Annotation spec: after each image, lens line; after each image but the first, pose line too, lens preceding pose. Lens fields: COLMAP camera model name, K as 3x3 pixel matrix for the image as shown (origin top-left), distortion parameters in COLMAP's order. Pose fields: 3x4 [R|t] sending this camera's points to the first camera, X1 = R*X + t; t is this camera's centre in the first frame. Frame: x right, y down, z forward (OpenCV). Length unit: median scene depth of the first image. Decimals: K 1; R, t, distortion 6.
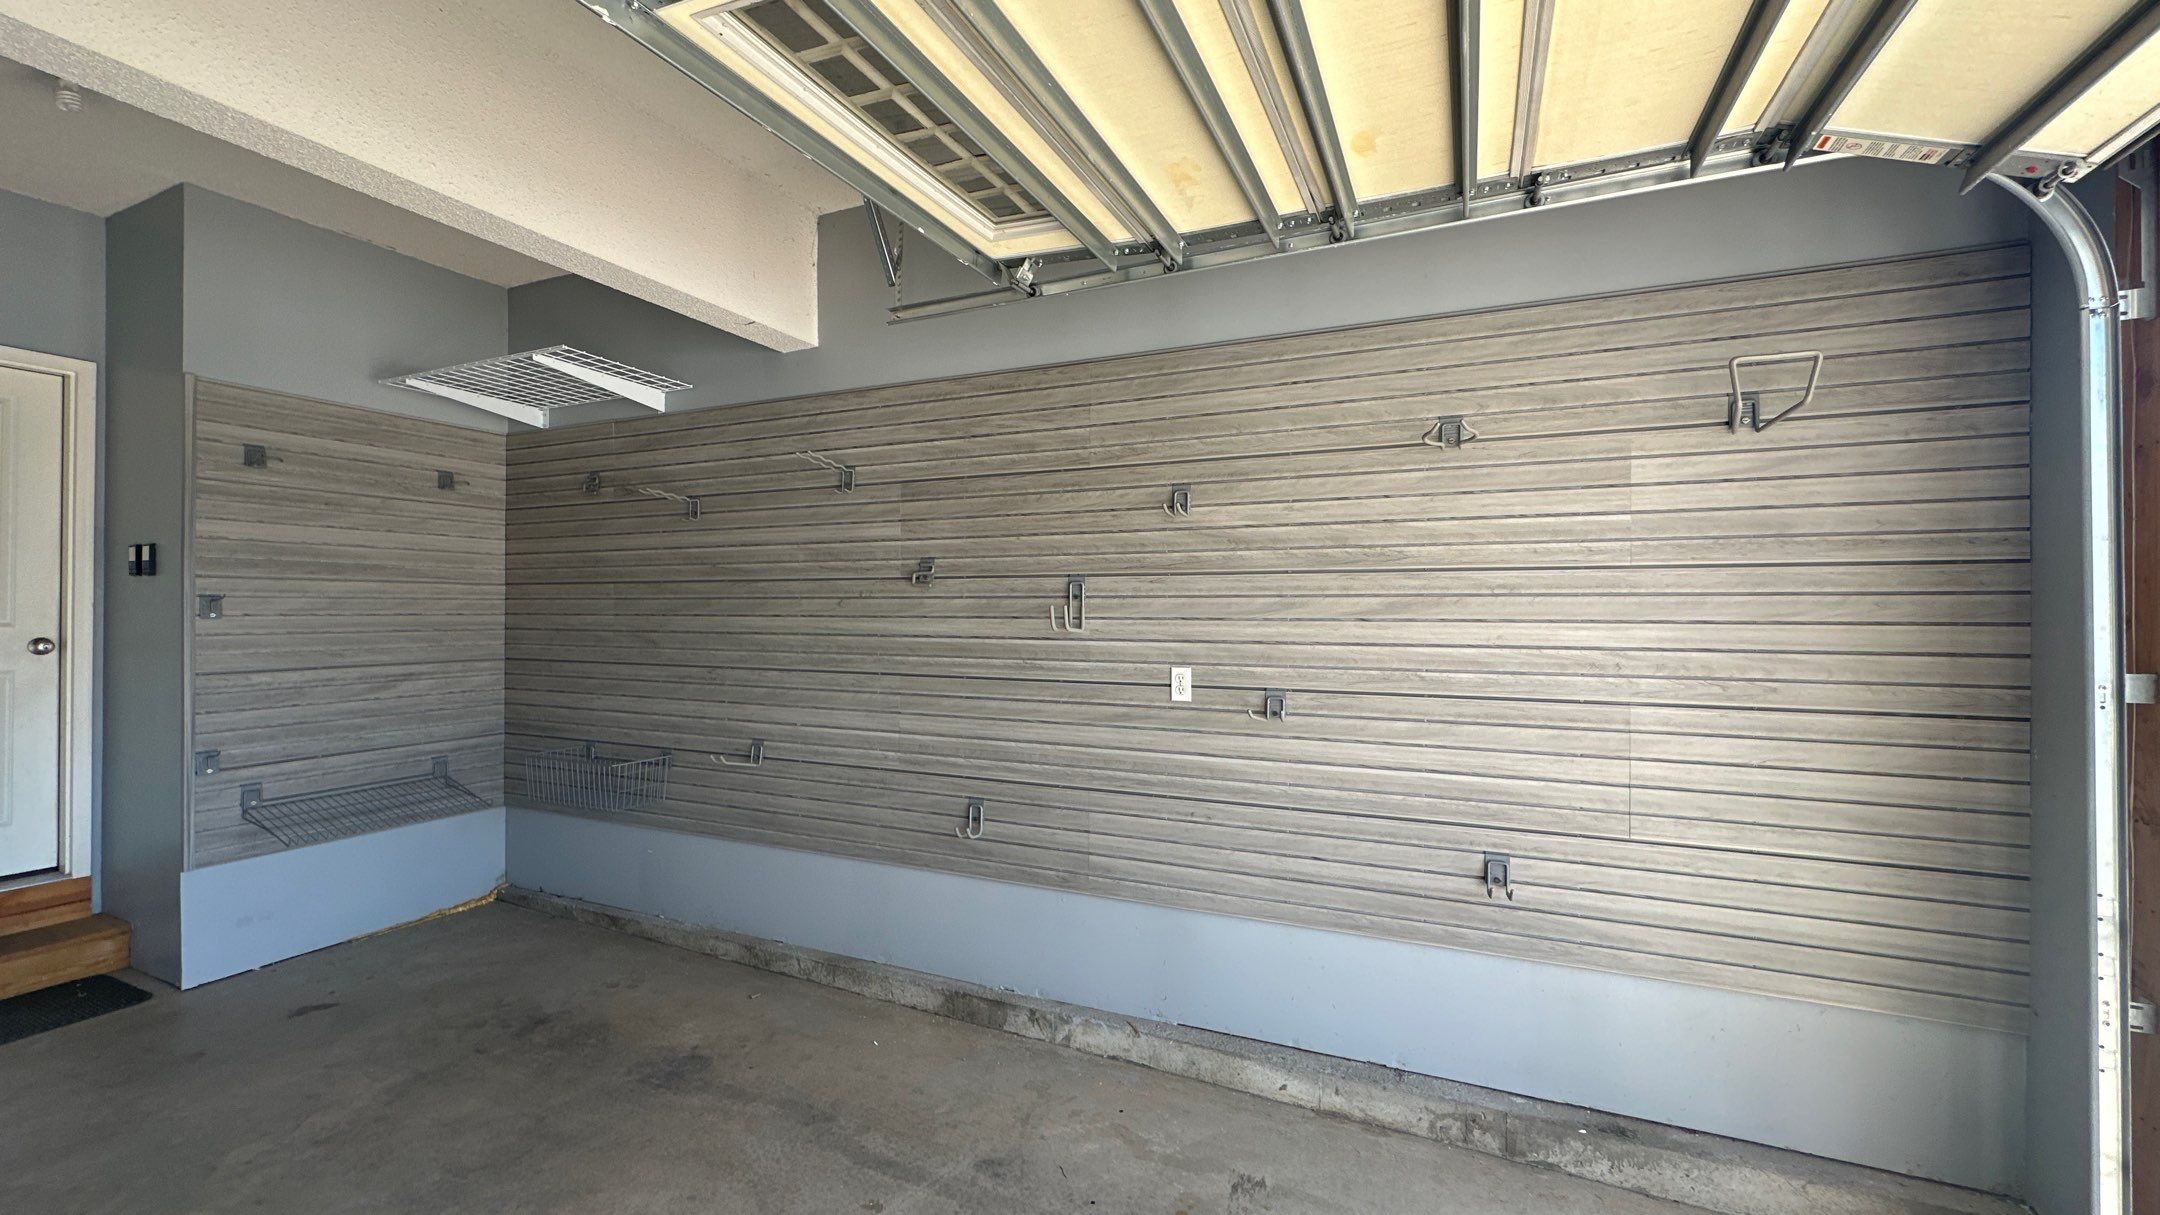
lens RADIAL K [[855.4, 0, 1080.0], [0, 855.4, 607.5], [0, 0, 1]] dist [0.001299, 0.000084]
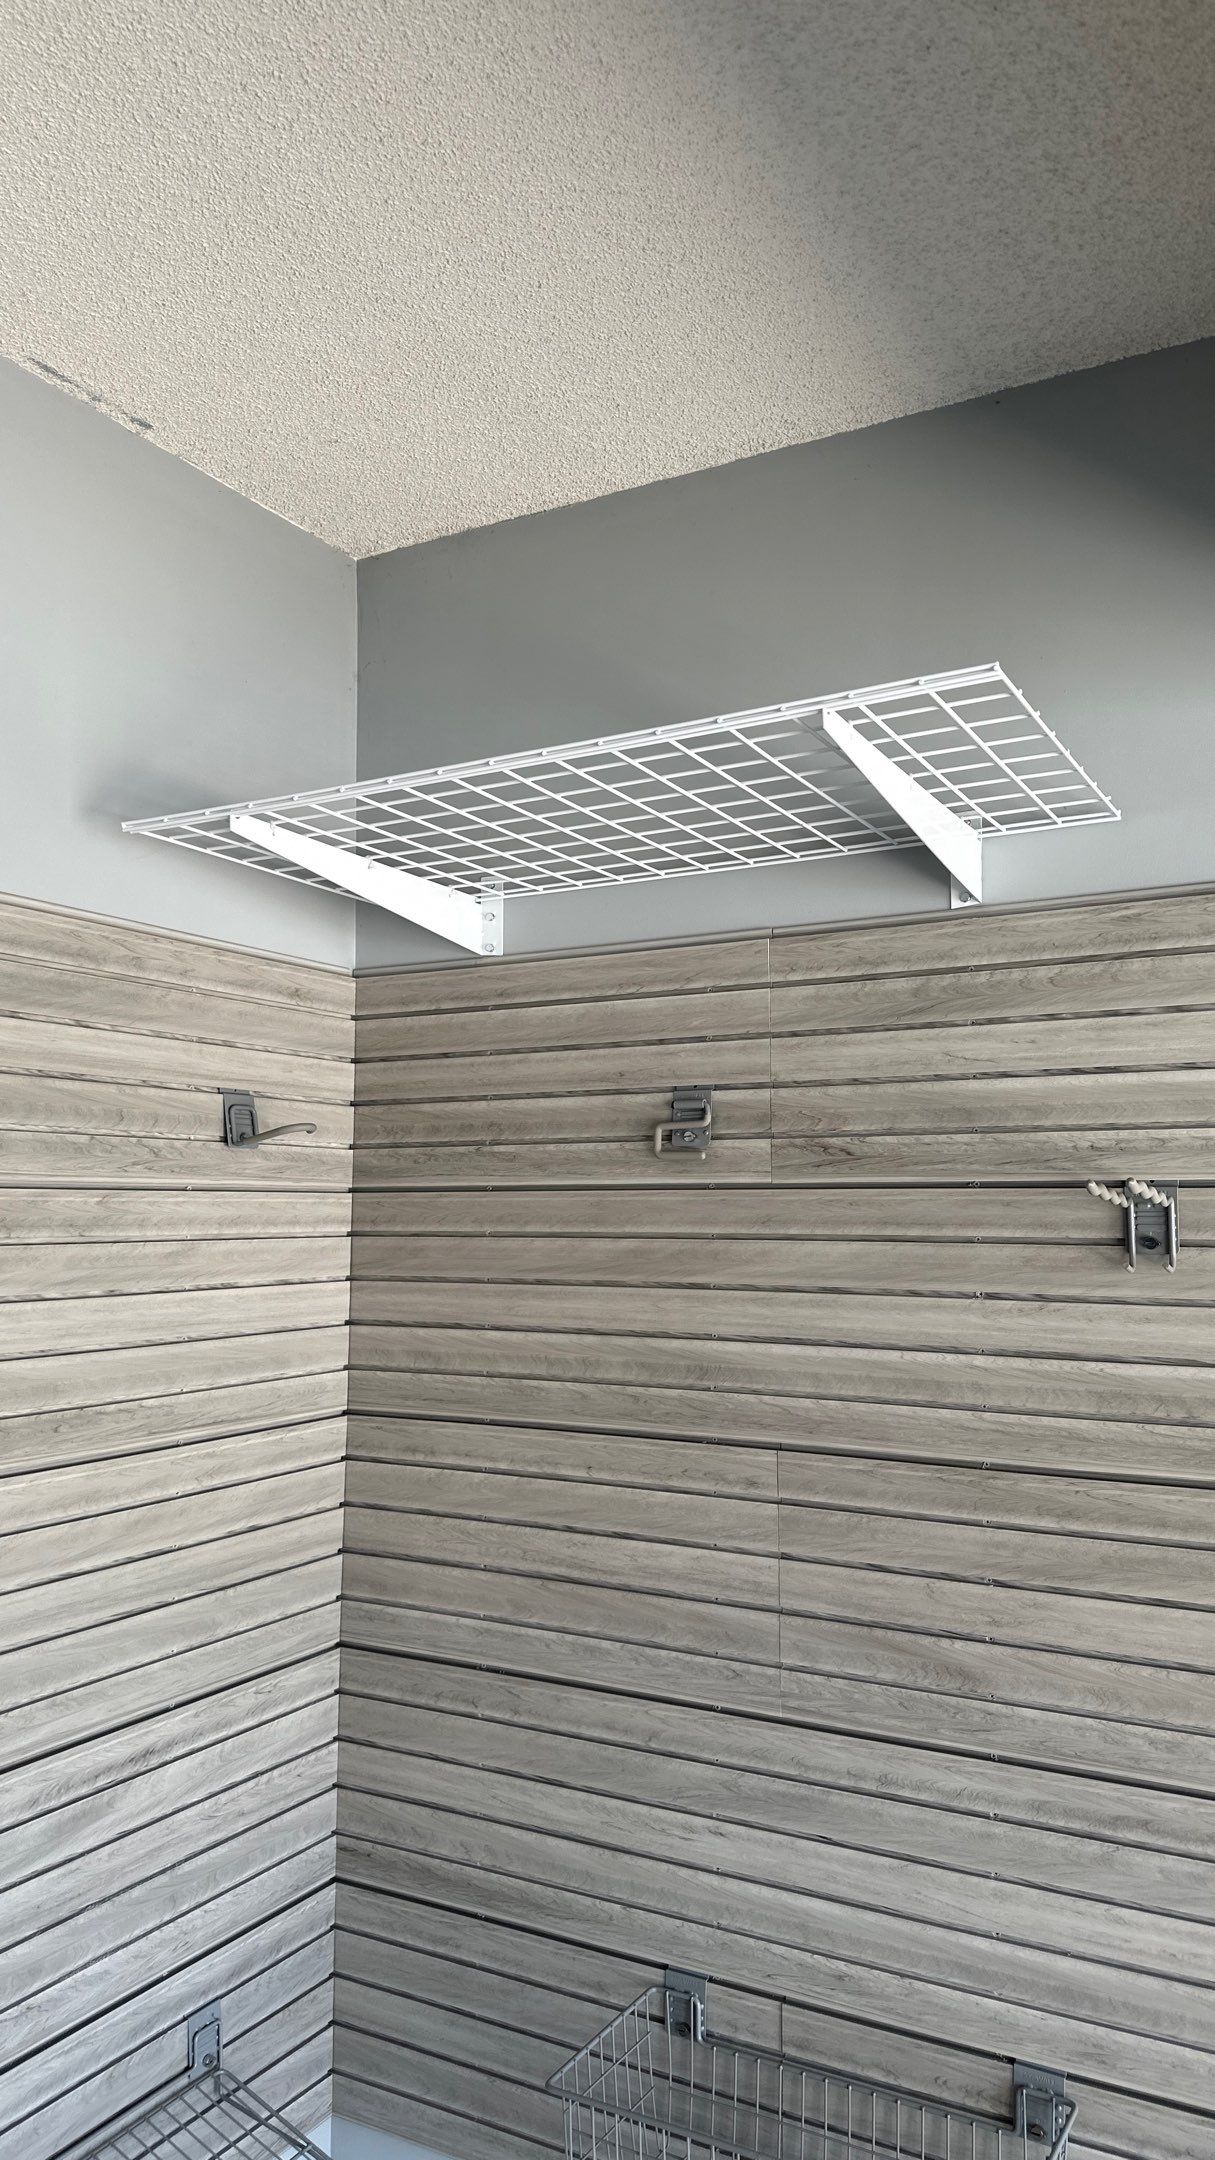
lens RADIAL K [[1572.8, 0, 607.5], [0, 1572.8, 1080.0], [0, 0, 1]] dist [0.108251, -0.176489]
pose [[0.995300, -0.009765, -0.096348, -0.540774], [0.001683, 0.996497, -0.083612, -0.112445], [0.096827, 0.083057, 0.991830, 0.410703]]
